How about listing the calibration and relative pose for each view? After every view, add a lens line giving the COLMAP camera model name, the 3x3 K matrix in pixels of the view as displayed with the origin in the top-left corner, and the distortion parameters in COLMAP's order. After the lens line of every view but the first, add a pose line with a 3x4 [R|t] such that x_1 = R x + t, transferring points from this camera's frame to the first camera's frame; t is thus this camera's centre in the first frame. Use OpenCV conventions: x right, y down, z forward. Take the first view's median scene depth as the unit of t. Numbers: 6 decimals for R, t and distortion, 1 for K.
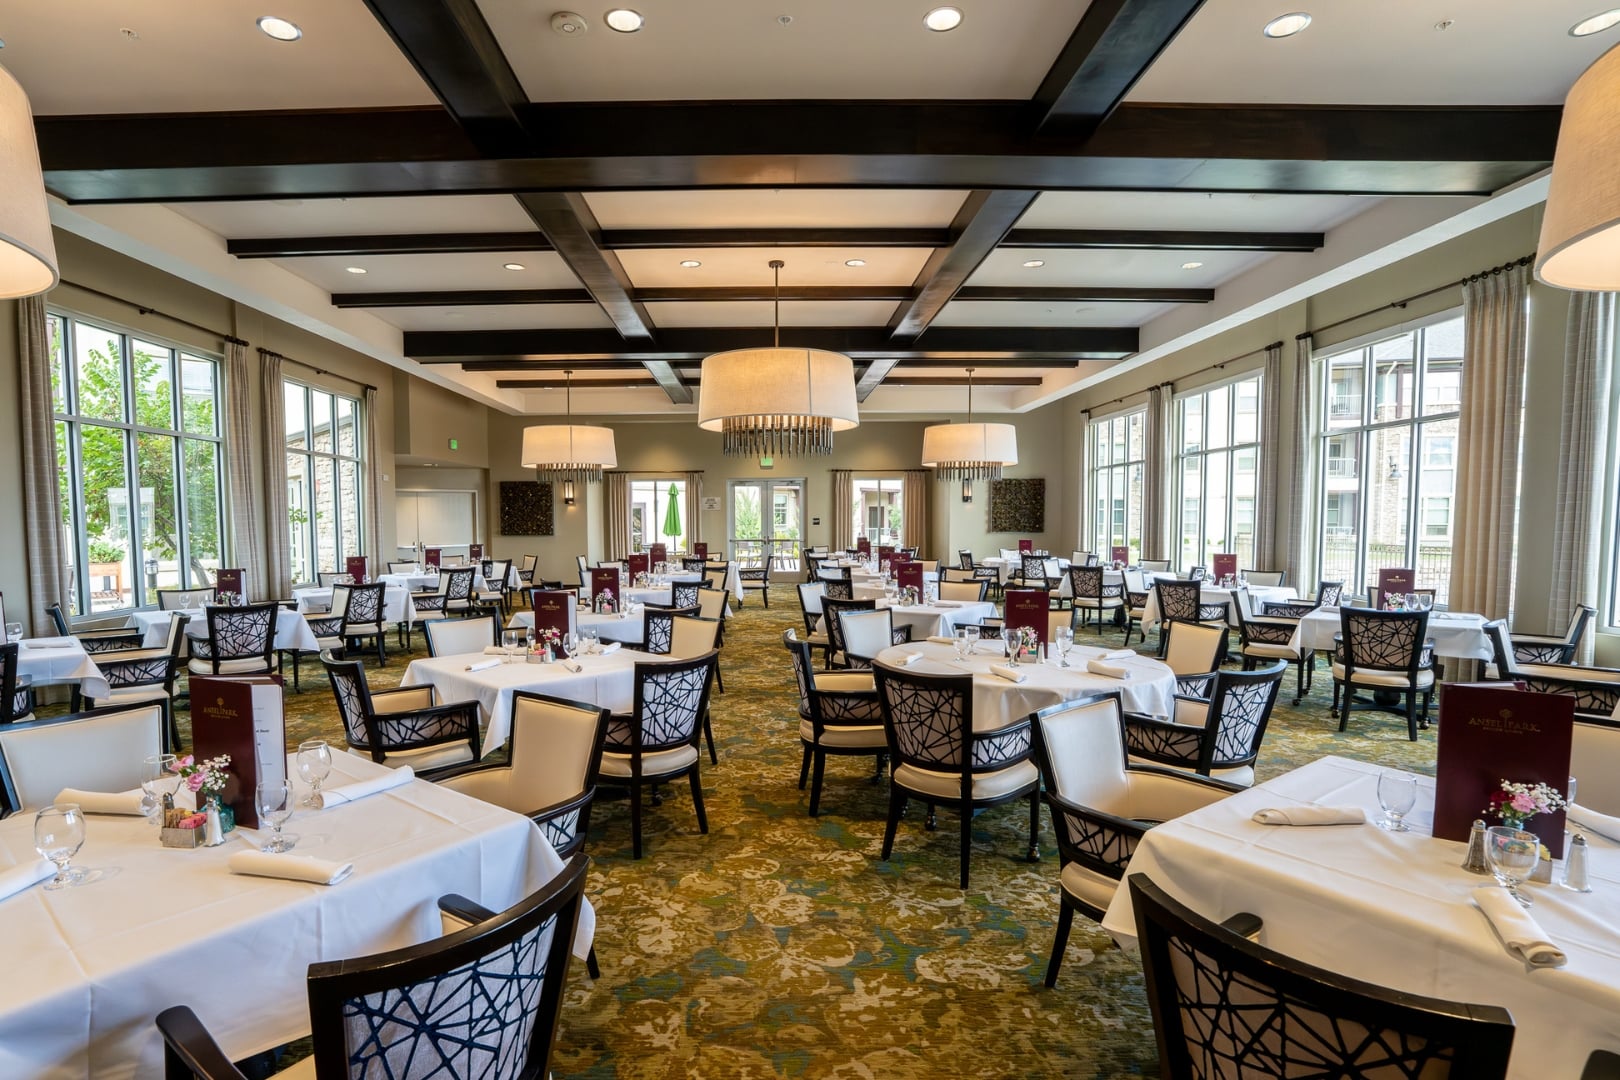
lens RADIAL K [[807.7, 0, 808.1], [0, 807.7, 568.3], [0, 0, 1]] dist [-0.070606, 0.024576]
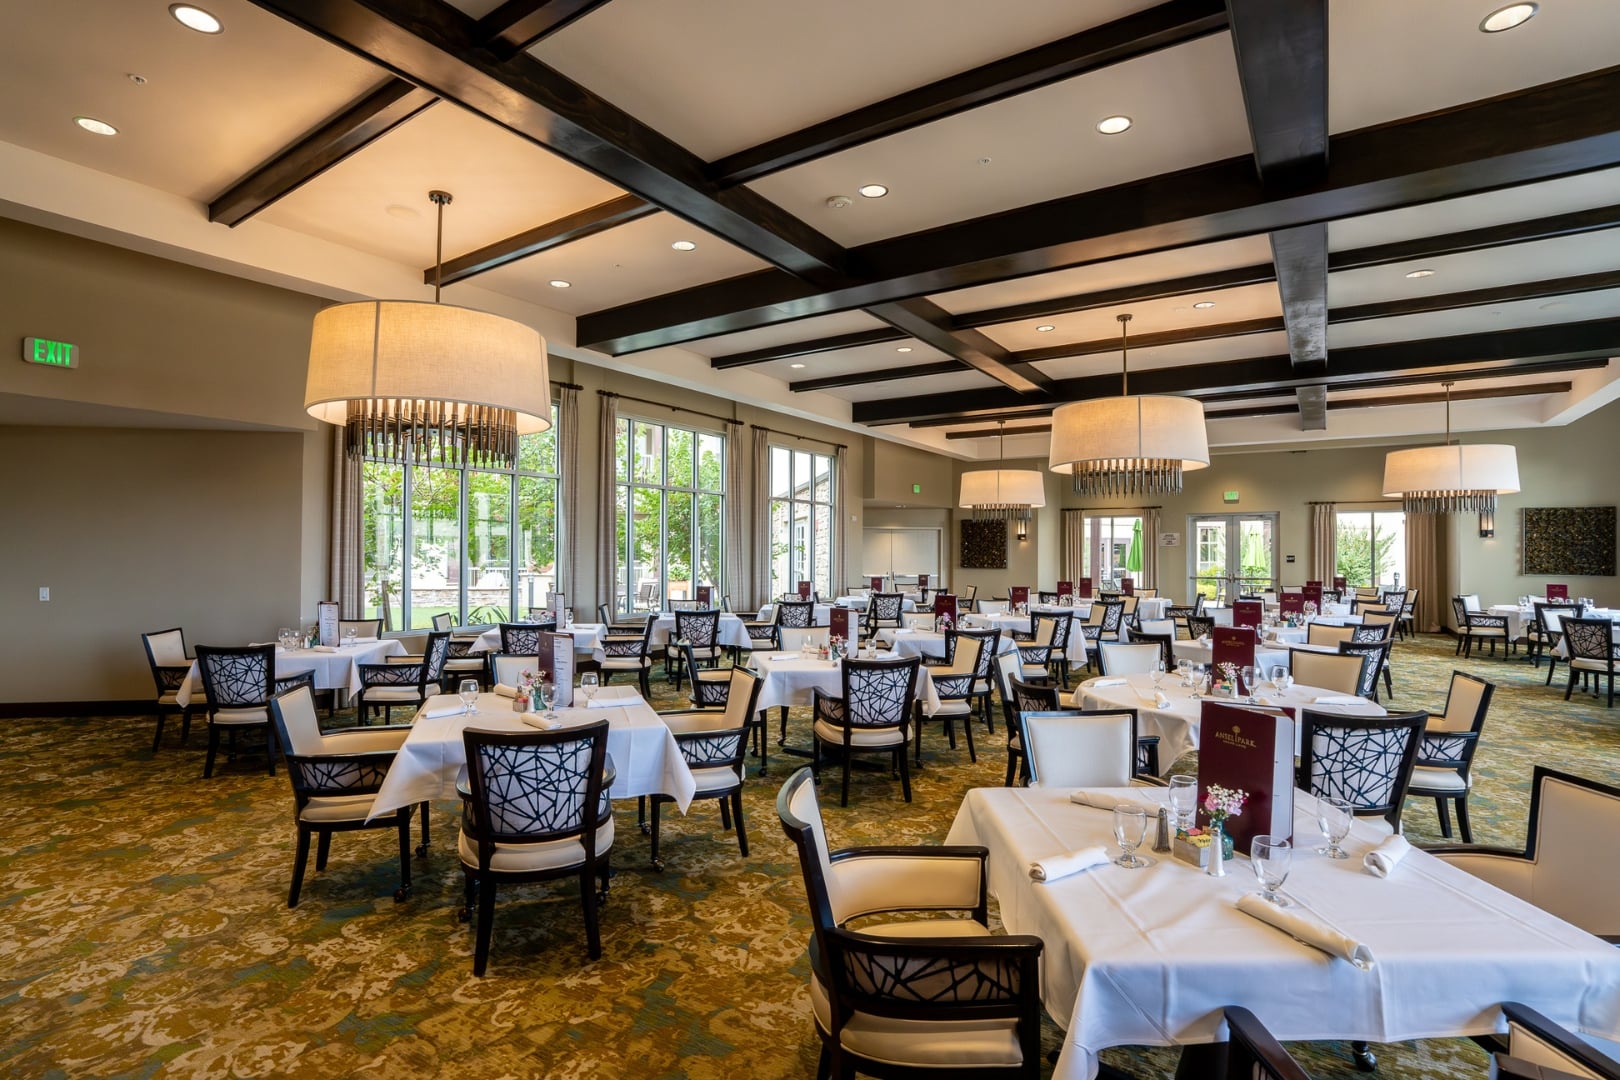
lens RADIAL K [[766.7, 0, 810.0], [0, 766.7, 540.0], [0, 0, 1]] dist [-0.069607, 0.031883]
pose [[0.833981, -0.001159, -0.551792, 0.125370], [-0.042469, 0.996897, -0.066281, 0.001023], [0.550156, 0.078711, 0.831344, -0.036579]]
